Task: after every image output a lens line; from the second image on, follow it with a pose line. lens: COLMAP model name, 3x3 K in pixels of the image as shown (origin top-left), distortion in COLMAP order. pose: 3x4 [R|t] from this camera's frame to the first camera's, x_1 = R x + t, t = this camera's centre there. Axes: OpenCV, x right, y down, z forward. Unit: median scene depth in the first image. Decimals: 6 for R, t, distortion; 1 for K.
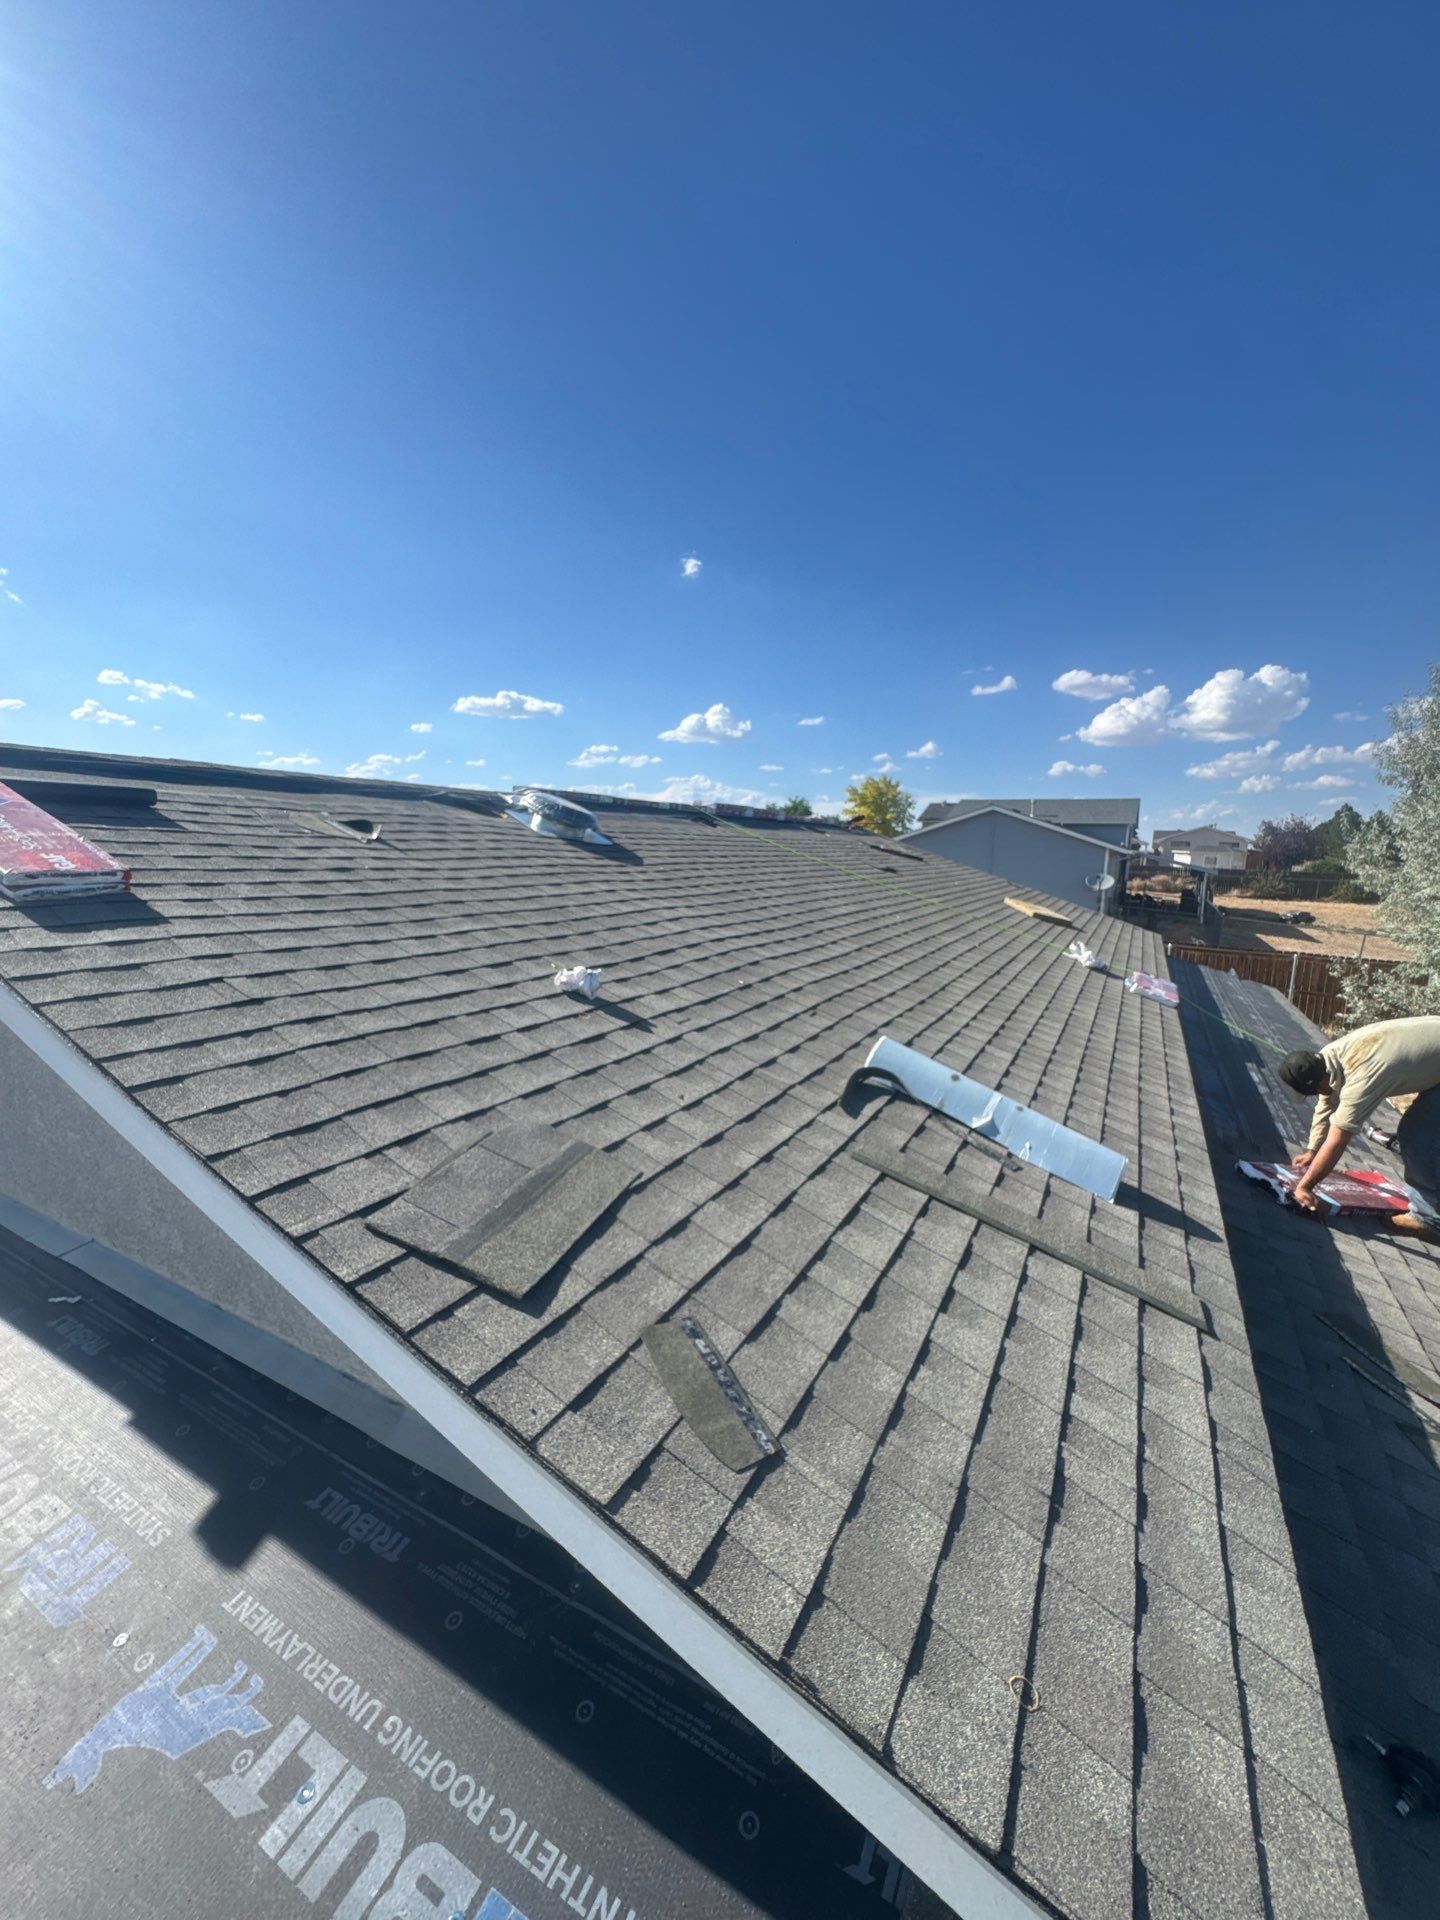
lens RADIAL K [[766.1, 0, 720.0], [0, 766.1, 960.0], [0, 0, 1]] dist [-0.010507, 0.000017]
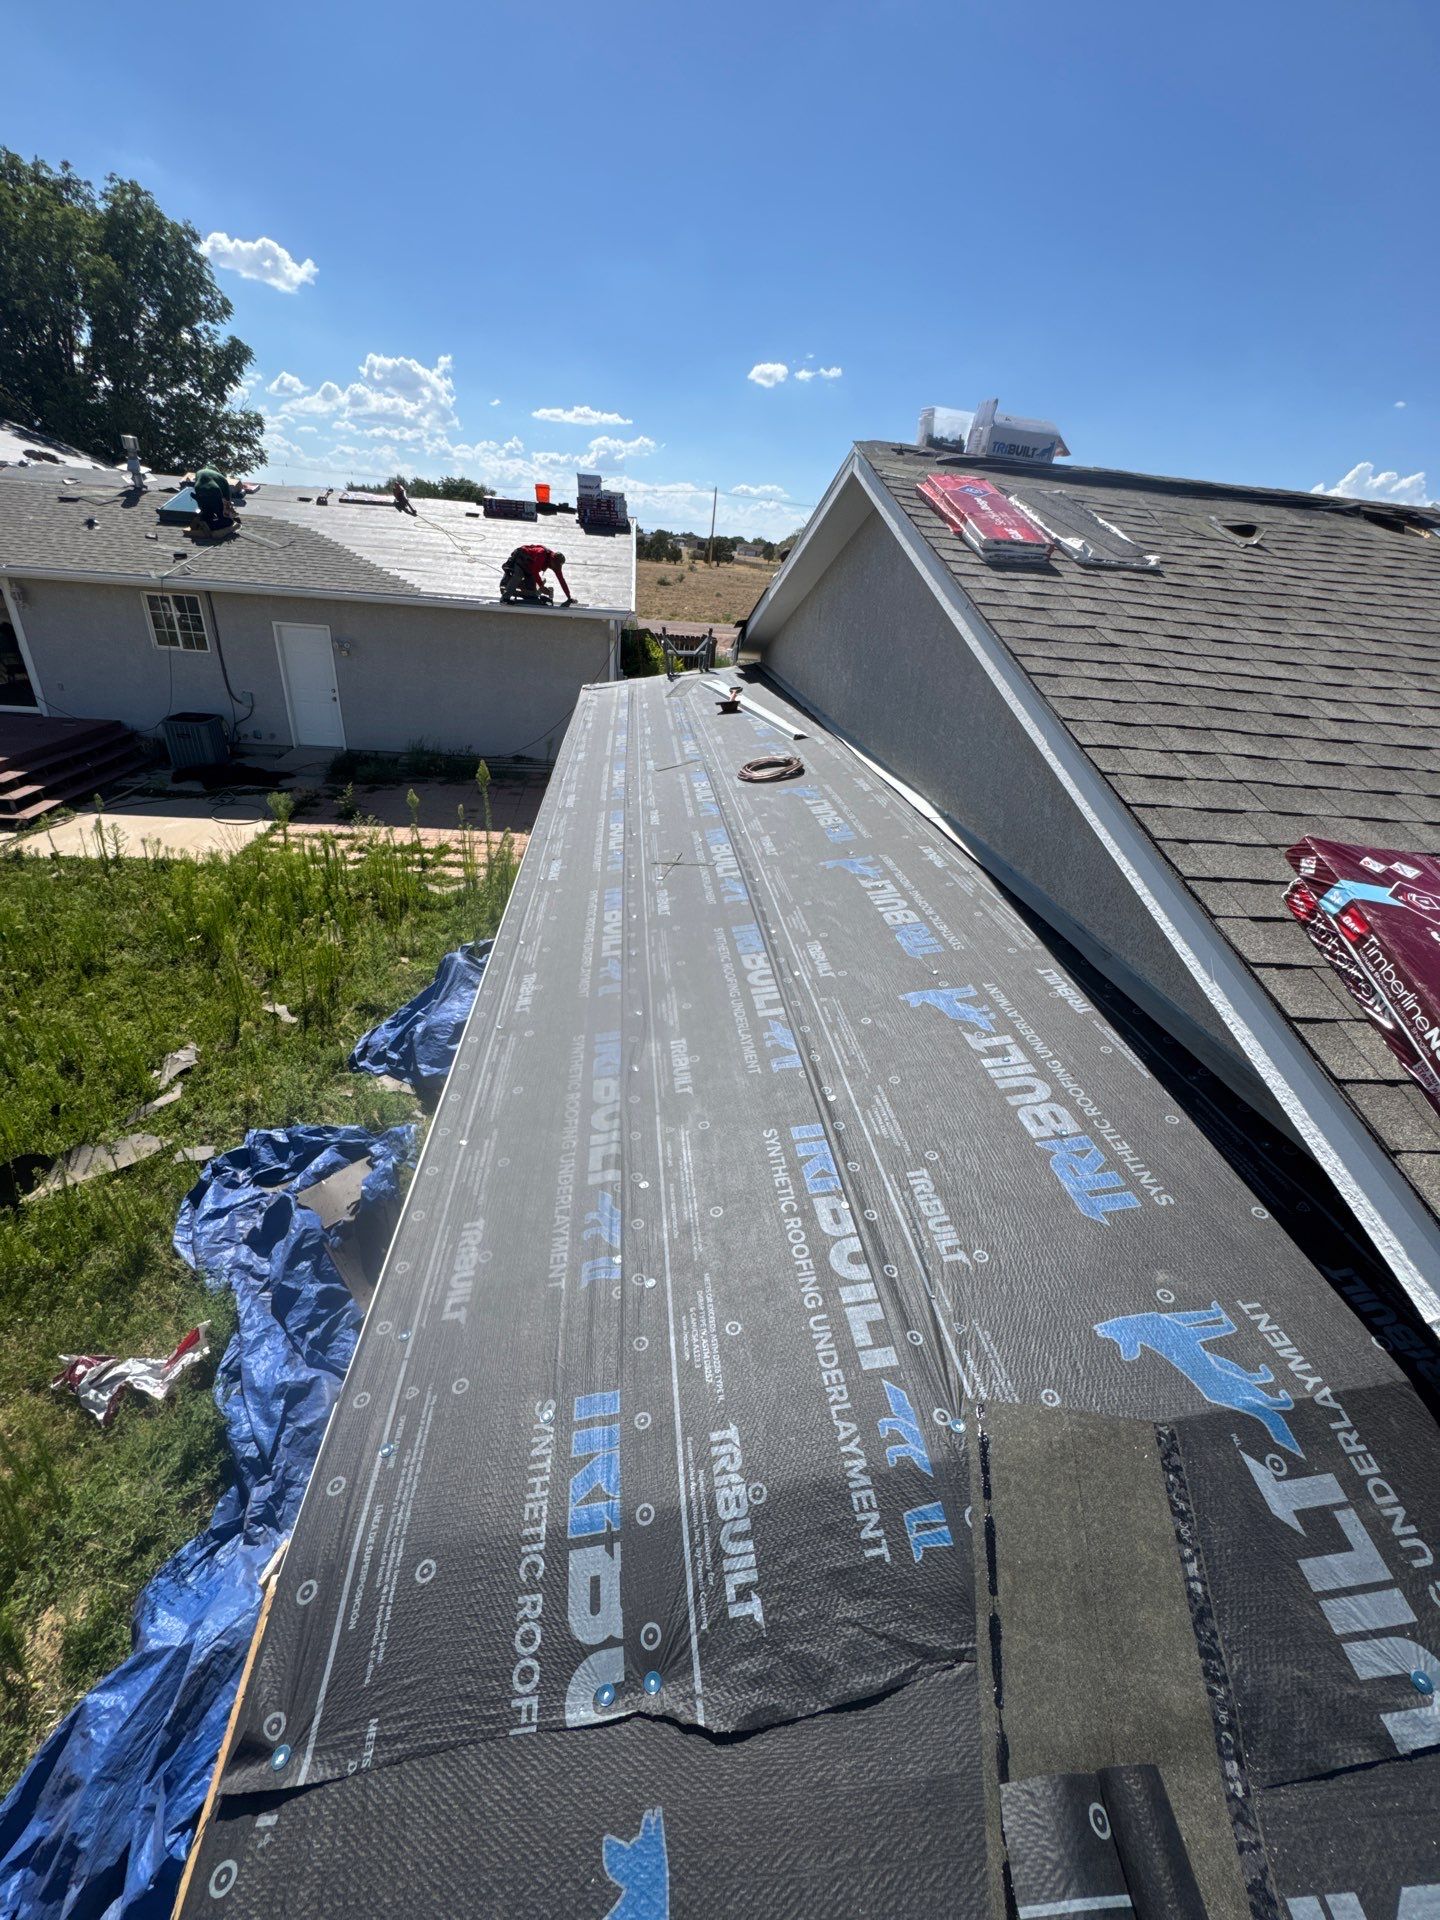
lens RADIAL K [[766.1, 0, 720.0], [0, 766.1, 960.0], [0, 0, 1]] dist [-0.010507, 0.000017]
pose [[0.560650, 0.393773, -0.728432, 0.160035], [-0.177341, 0.916381, 0.358881, 0.176537], [0.808840, -0.072026, 0.583601, -0.313168]]
